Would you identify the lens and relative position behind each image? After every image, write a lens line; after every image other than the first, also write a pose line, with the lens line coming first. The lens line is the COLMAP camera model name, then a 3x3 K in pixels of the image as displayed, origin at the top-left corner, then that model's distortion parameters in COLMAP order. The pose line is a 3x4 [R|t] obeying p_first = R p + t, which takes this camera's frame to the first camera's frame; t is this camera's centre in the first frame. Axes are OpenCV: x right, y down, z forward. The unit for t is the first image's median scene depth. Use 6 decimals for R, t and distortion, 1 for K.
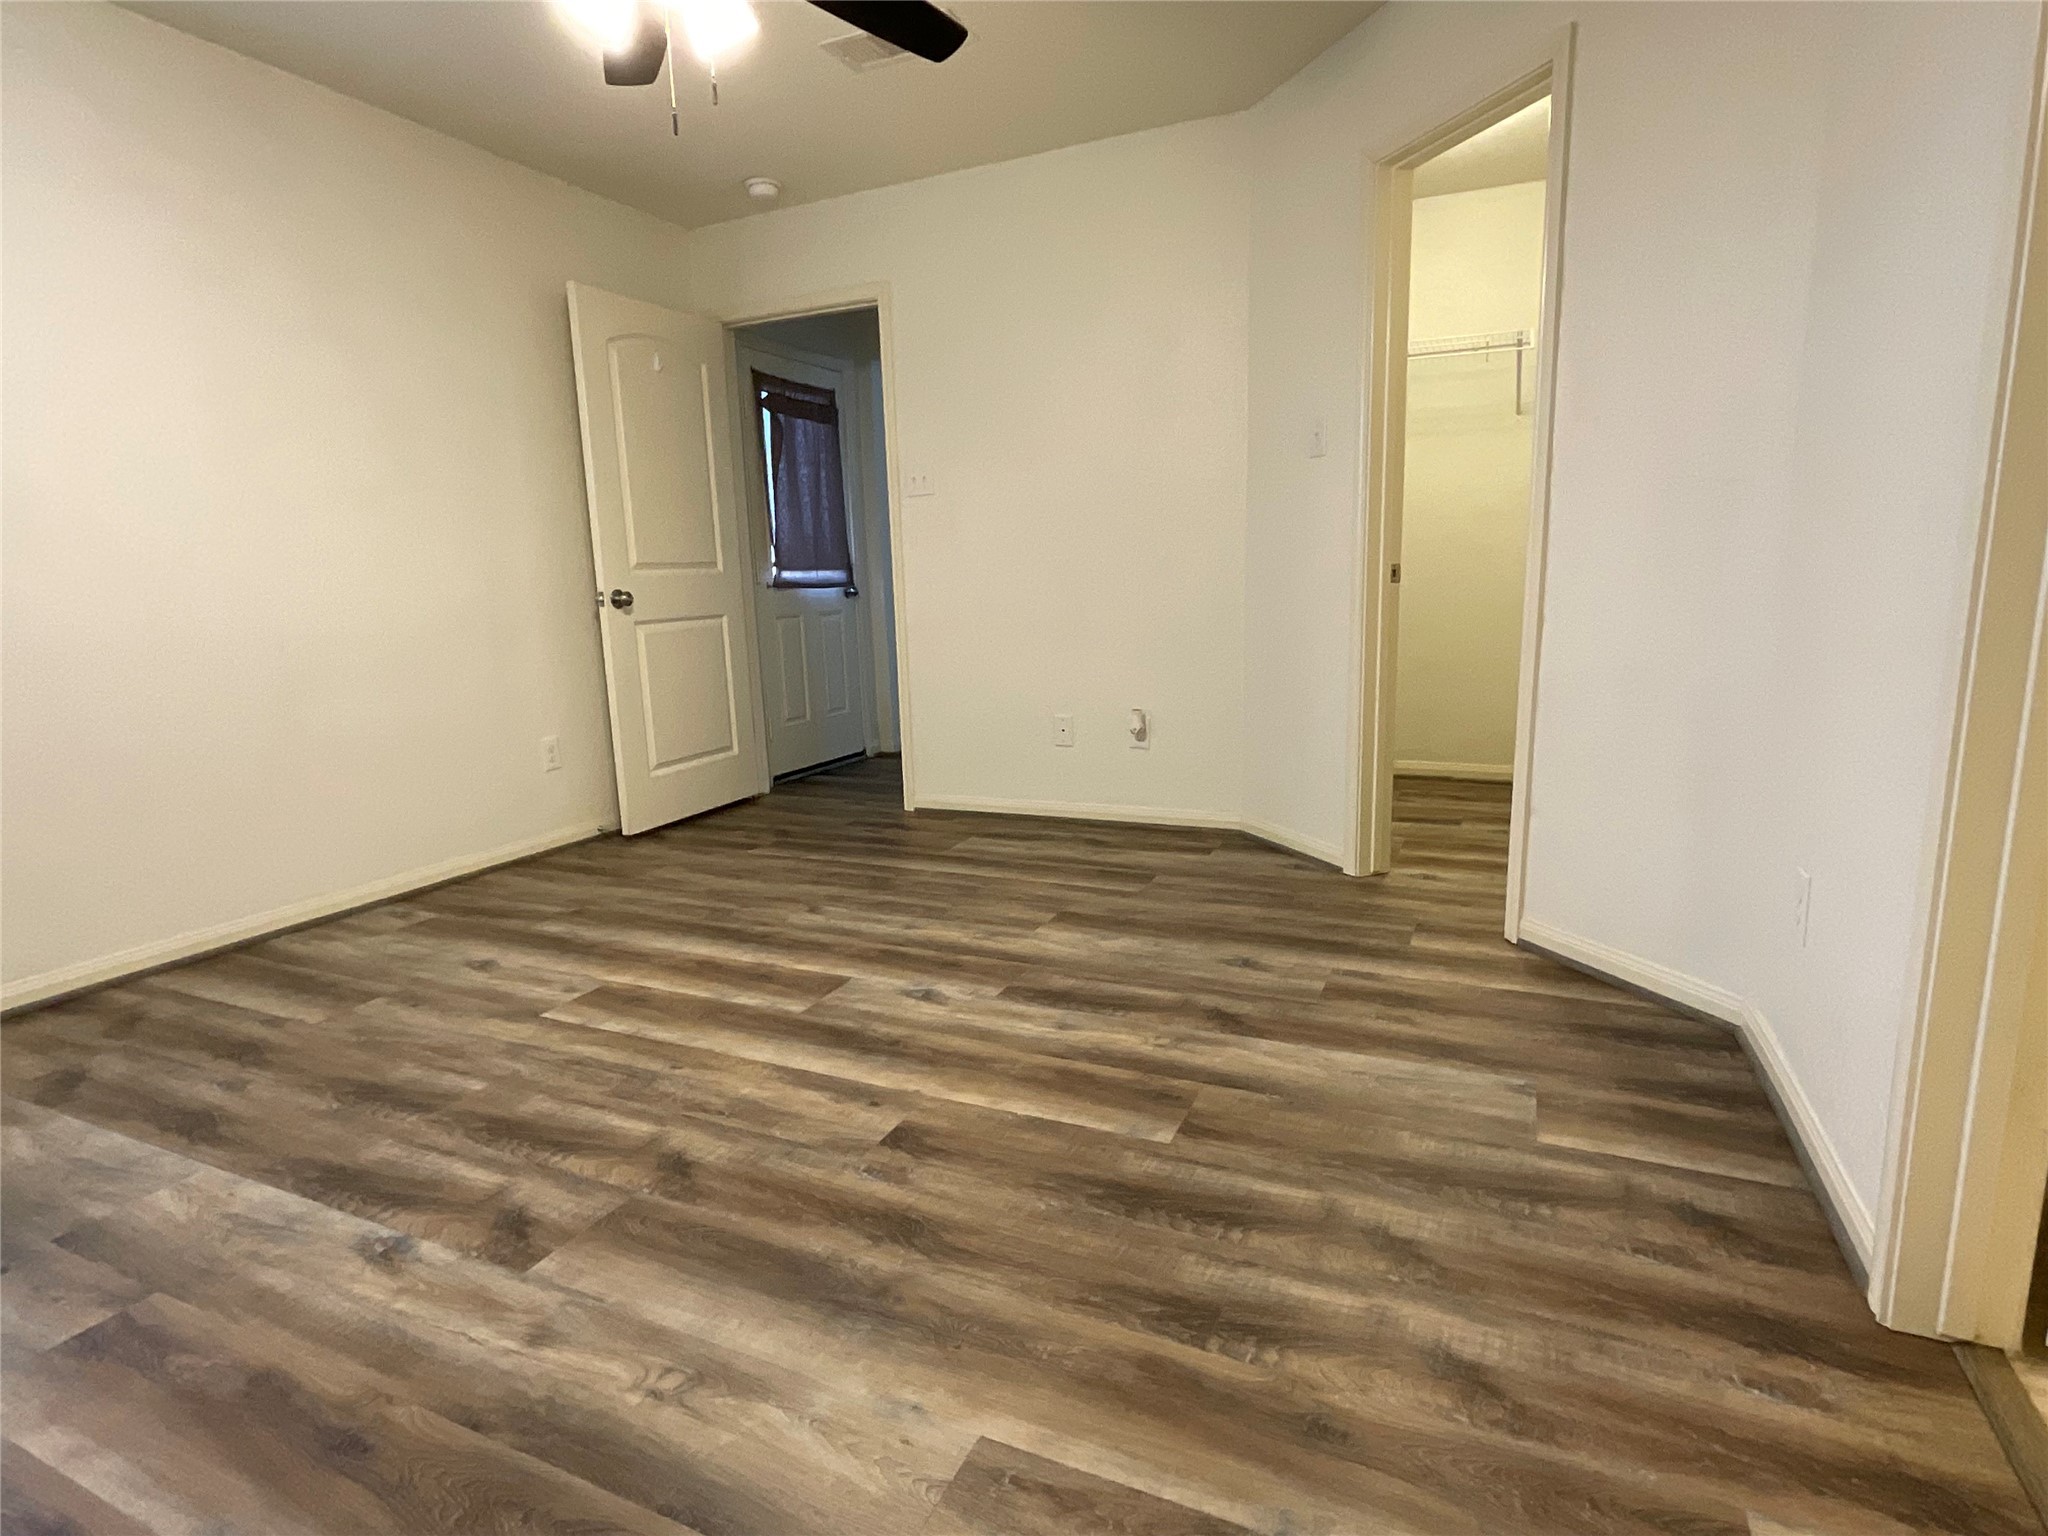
lens RADIAL K [[1050.9, 0, 1032.7], [0, 1050.9, 772.1], [0, 0, 1]] dist [-0.011446, 0.005888]
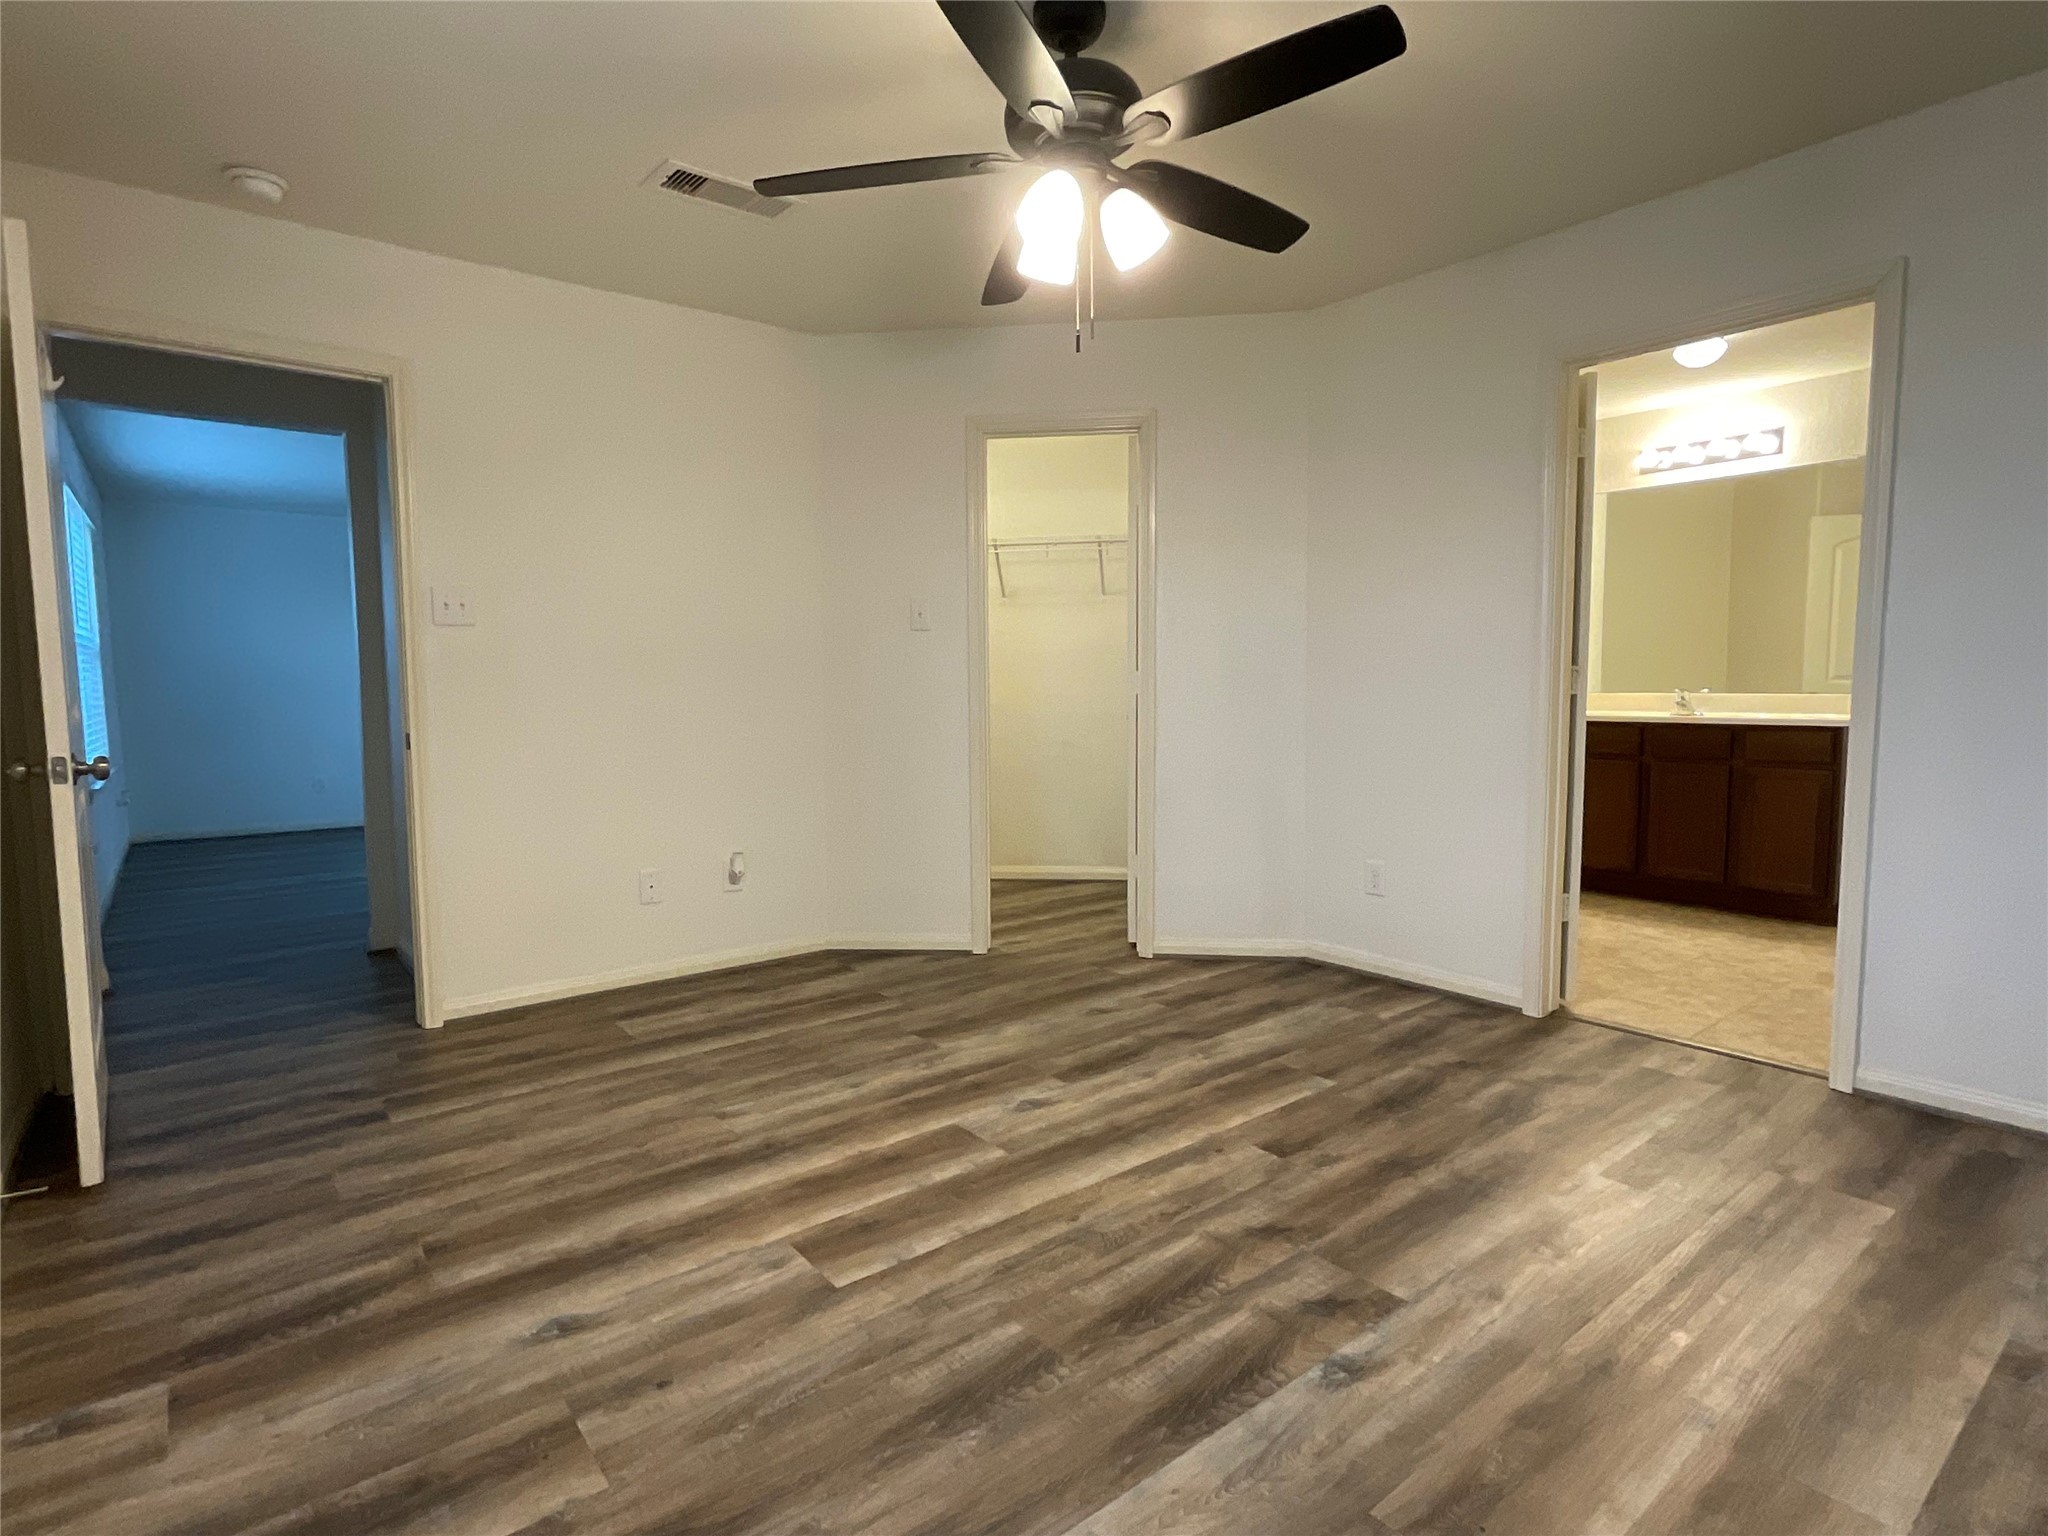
lens RADIAL K [[1050.9, 0, 1028.7], [0, 1050.9, 773.1], [0, 0, 1]] dist [-0.011446, 0.005888]
pose [[0.453528, -0.050412, 0.889815, -1.057172], [0.160915, 0.986623, -0.026120, -0.100197], [-0.876595, 0.155030, 0.455573, 0.448952]]
